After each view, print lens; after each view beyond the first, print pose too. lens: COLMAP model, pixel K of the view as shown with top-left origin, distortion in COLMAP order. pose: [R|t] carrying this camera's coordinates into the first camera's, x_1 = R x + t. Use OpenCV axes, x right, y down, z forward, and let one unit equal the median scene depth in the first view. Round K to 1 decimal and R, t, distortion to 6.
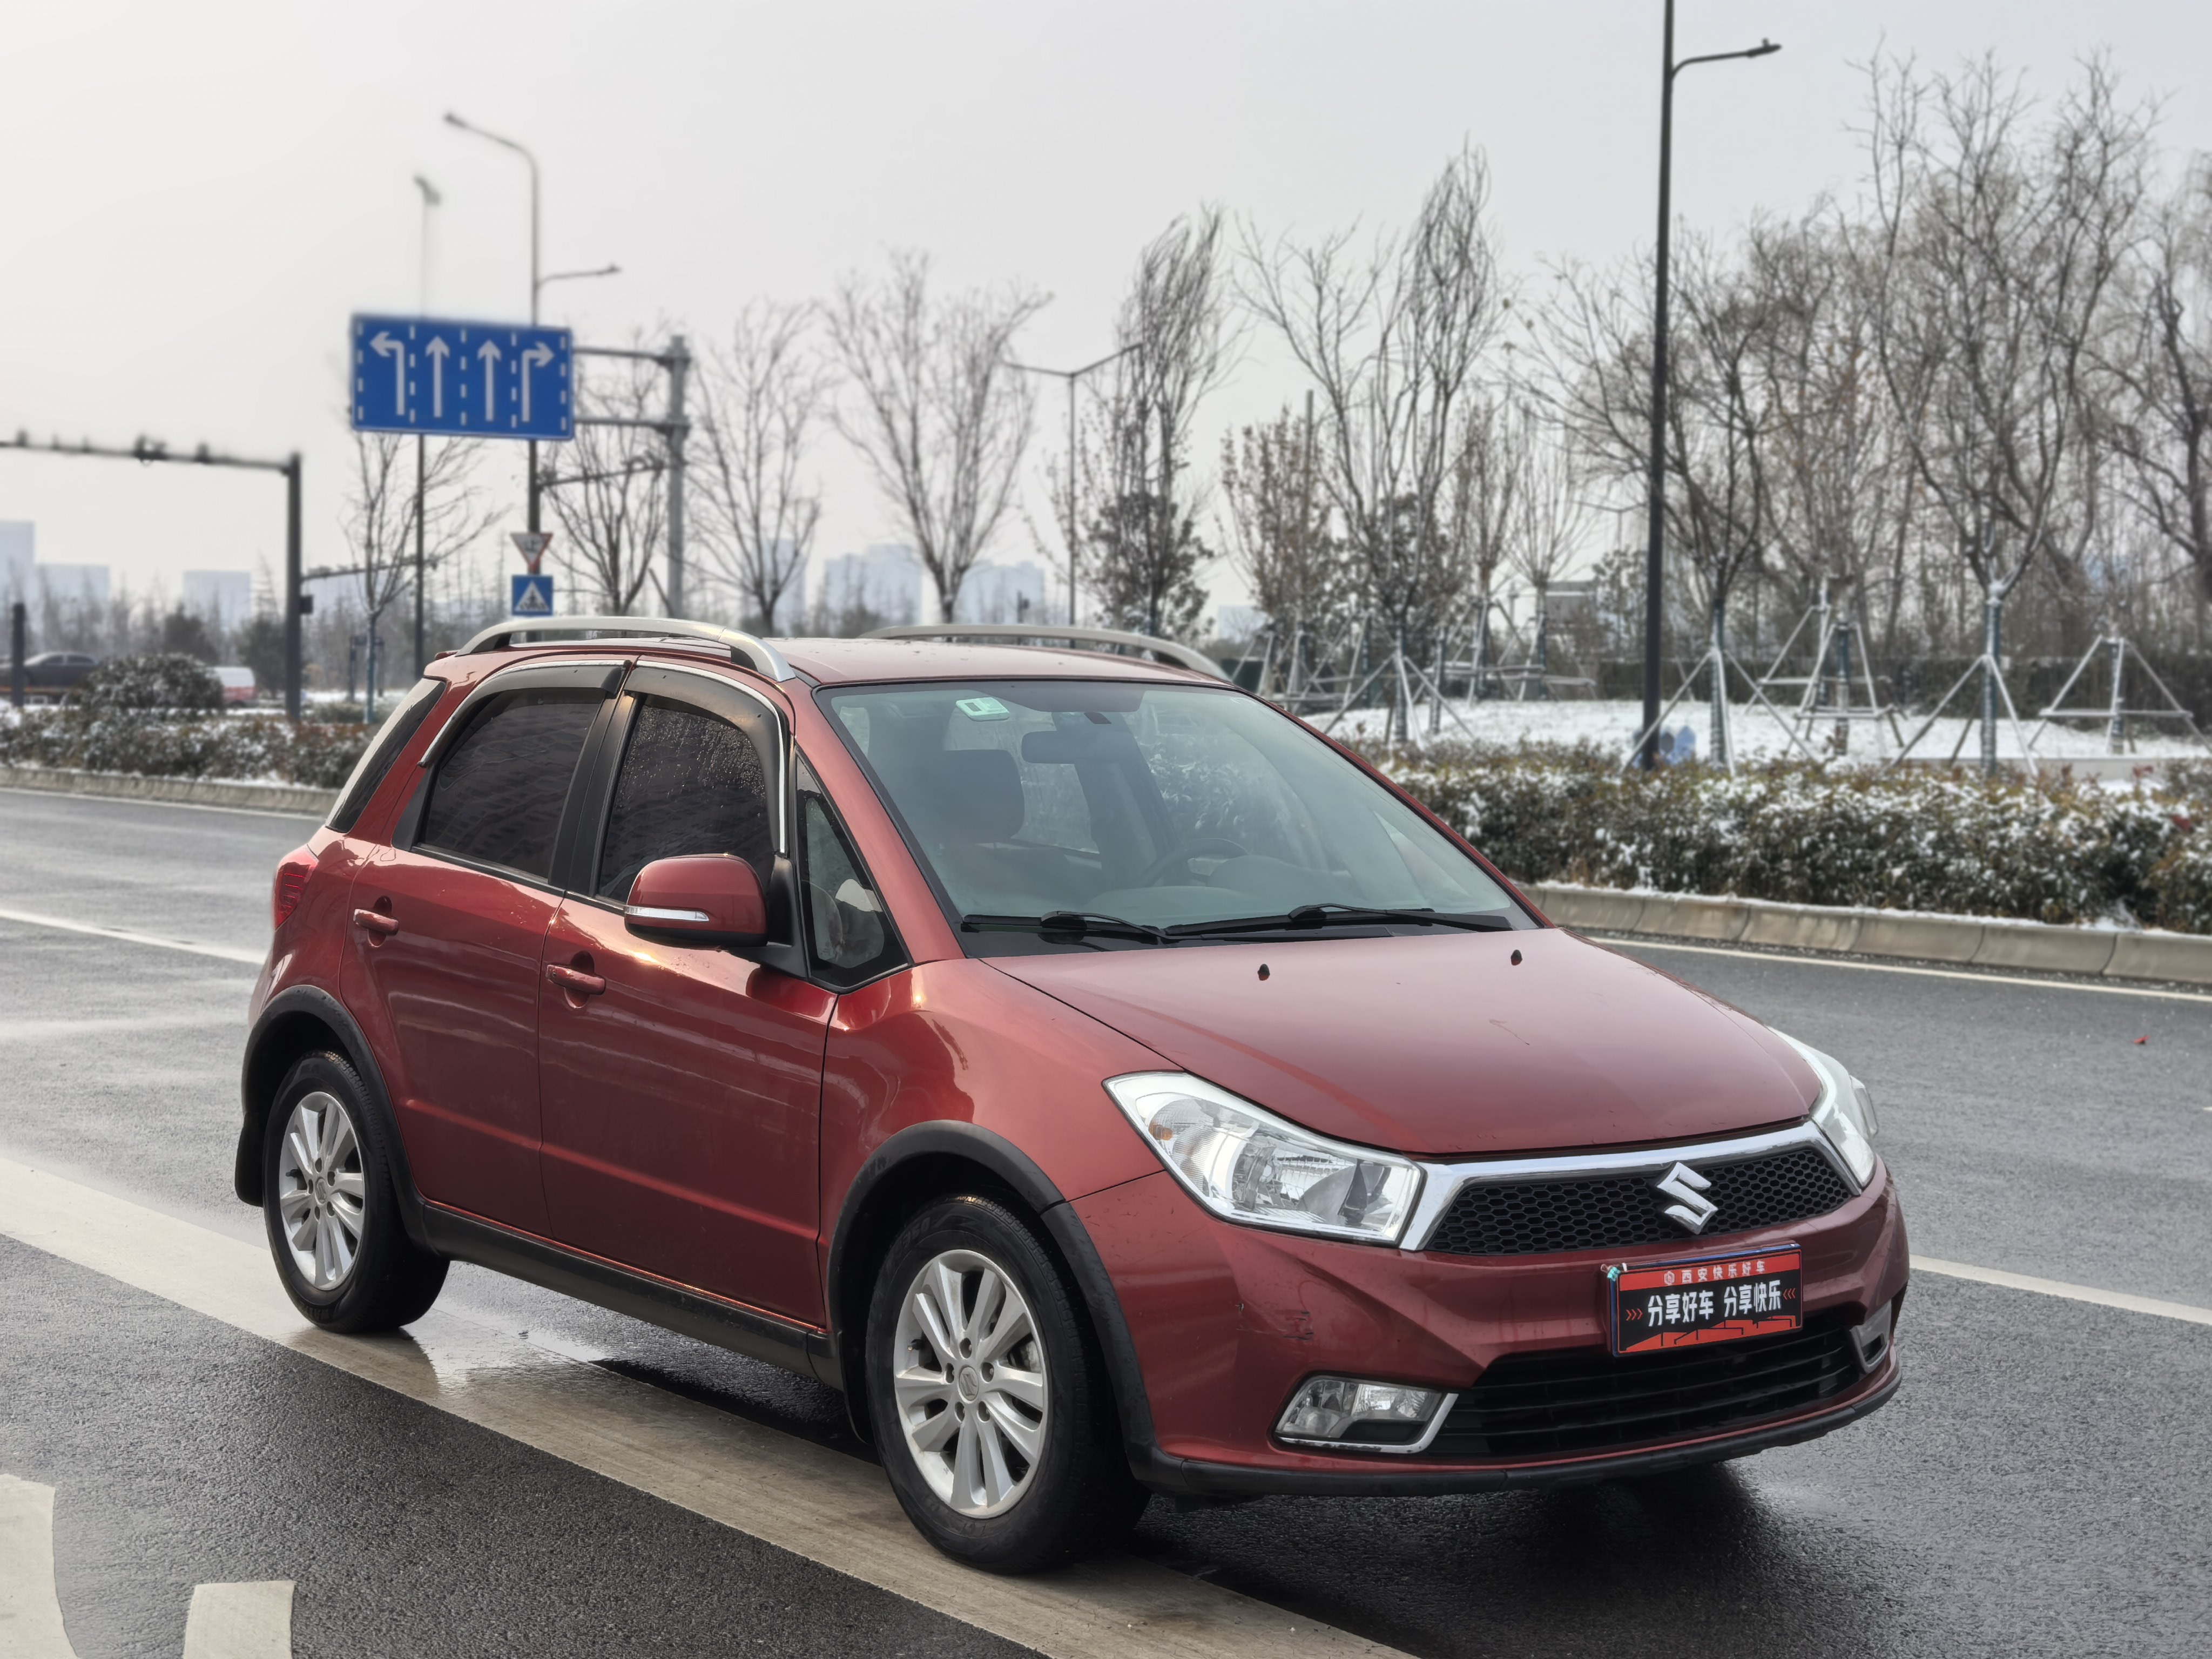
lens RADIAL K [[3440.3, 0, 1096.3], [0, 3440.3, 827.7], [0, 0, 1]] dist [0.091212, 0.000000]
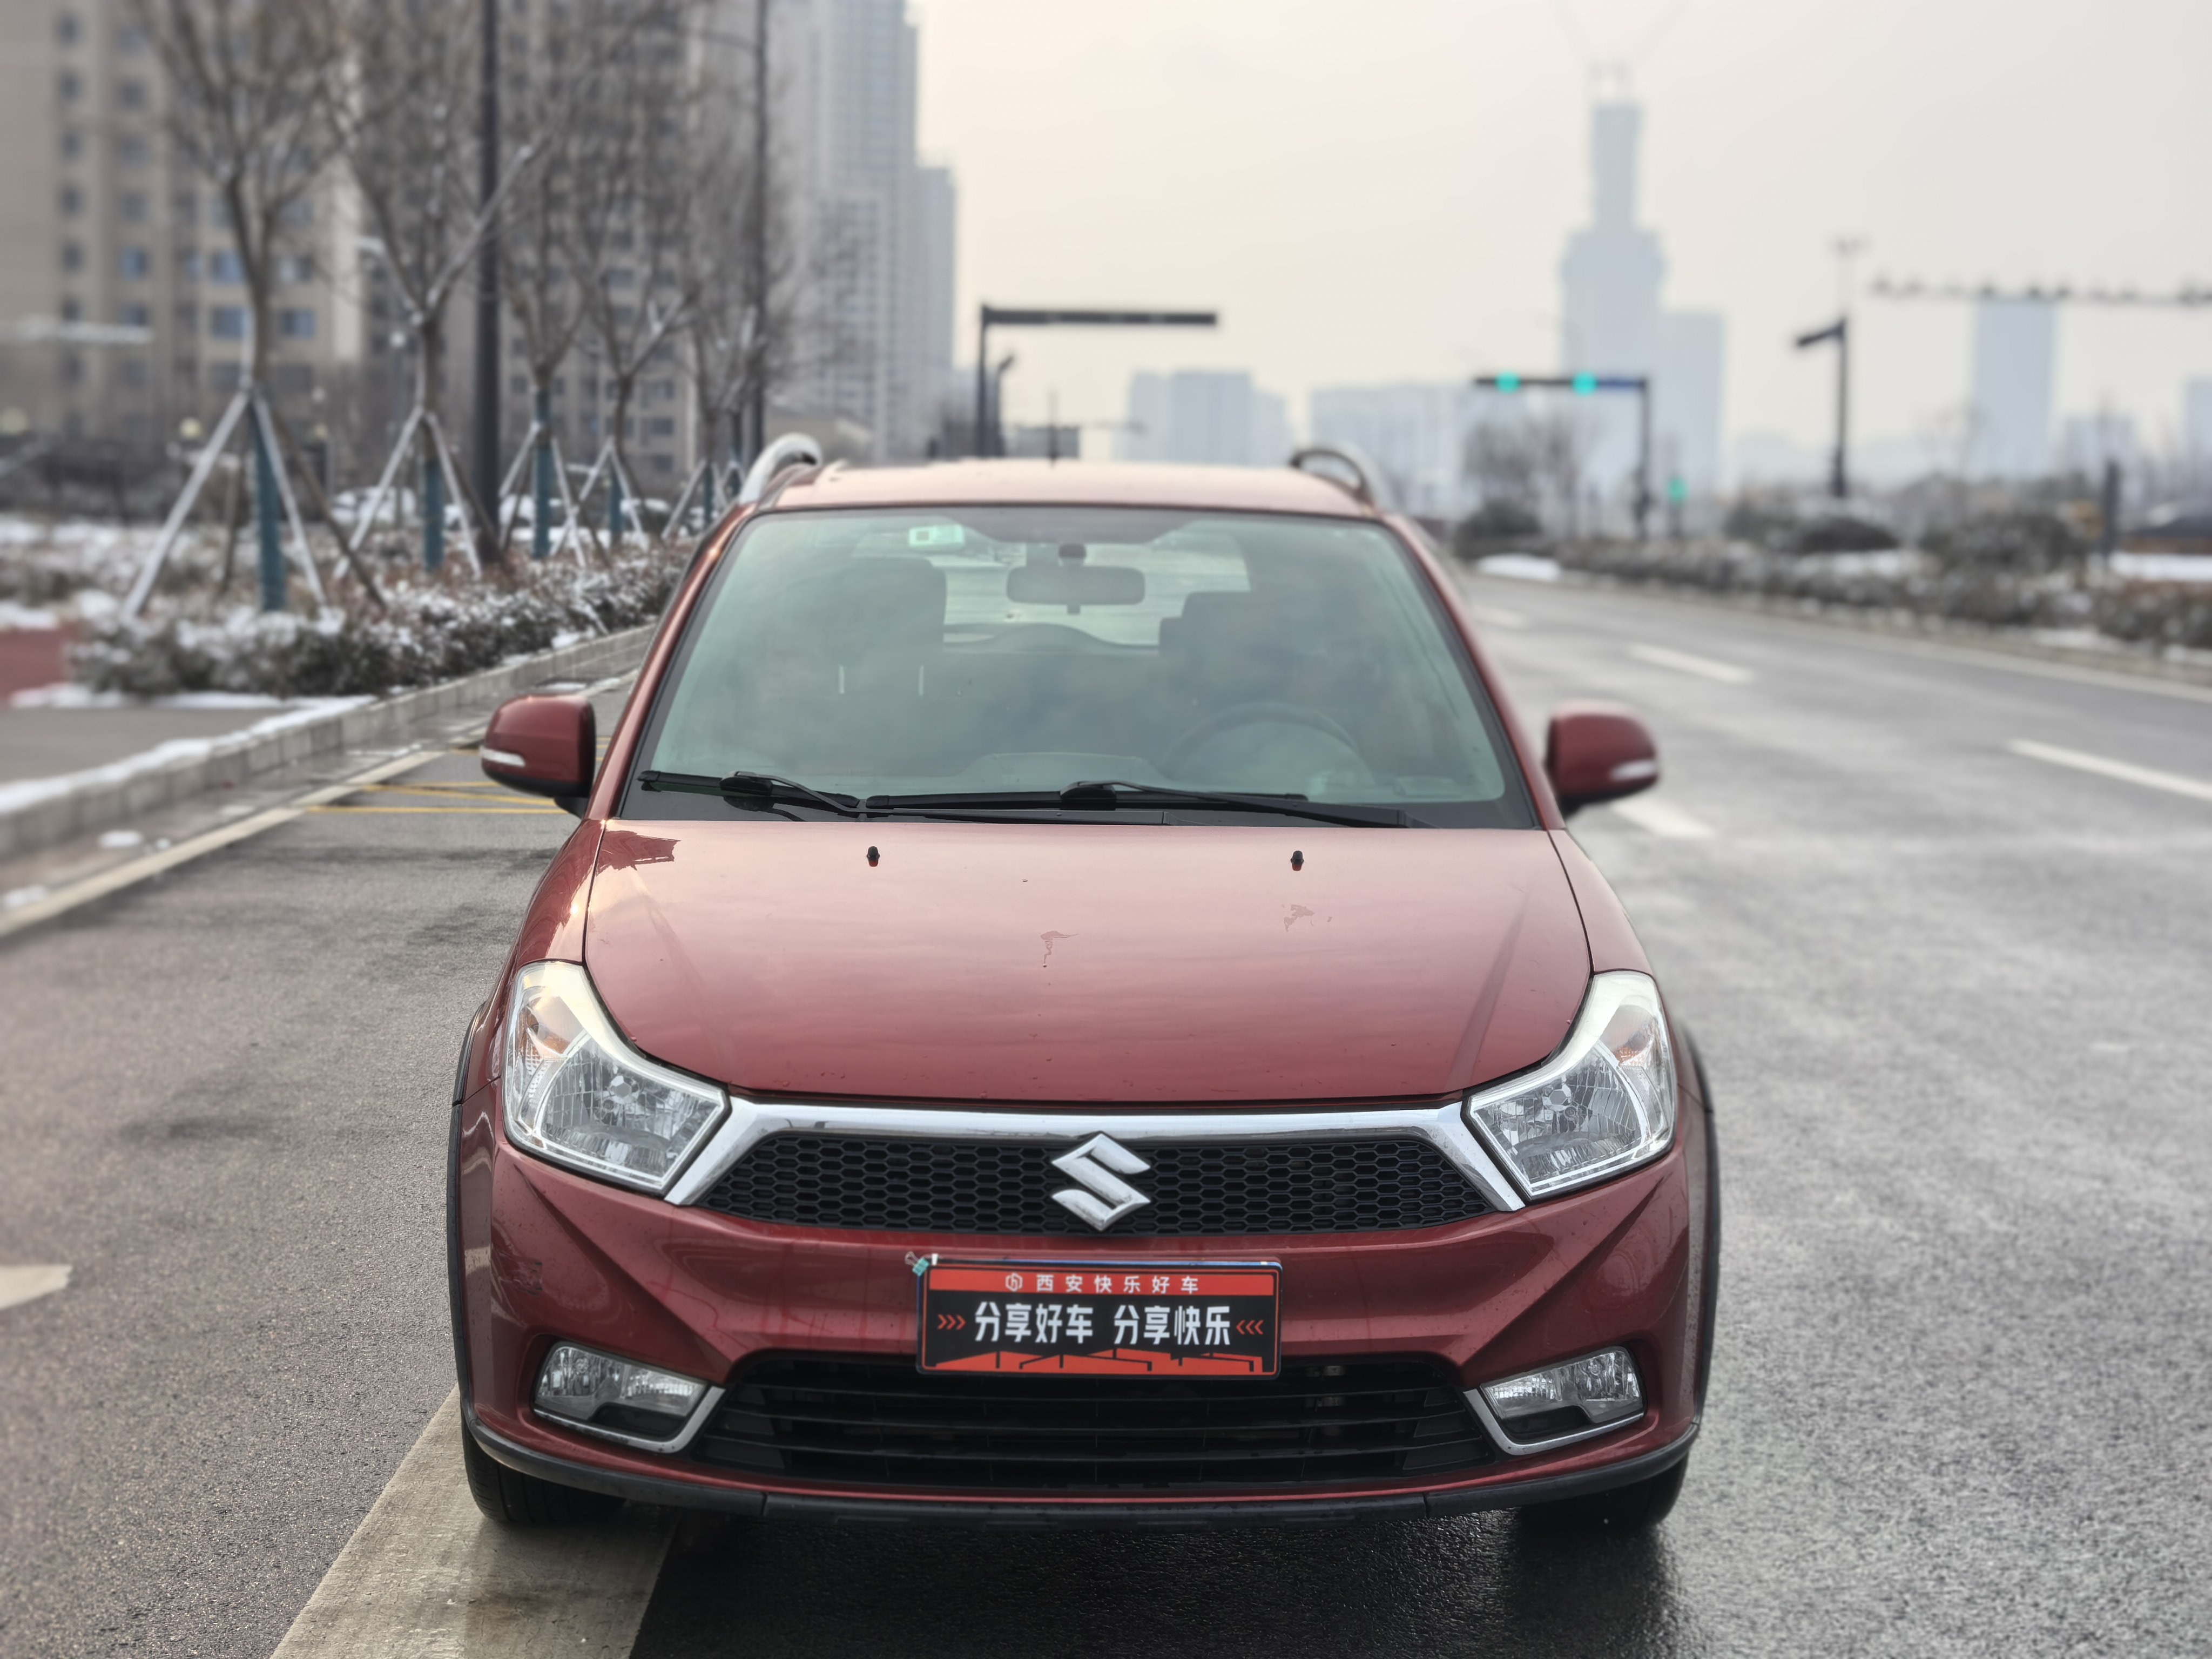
lens RADIAL K [[3440.3, 0, 1108.3], [0, 3440.3, 820.9], [0, 0, 1]] dist [0.091212, 0.000000]
pose [[0.808822, 0.055408, -0.585438, 0.617527], [-0.032246, 0.998232, 0.049927, -0.010209], [0.587169, -0.021504, 0.809179, 0.392858]]
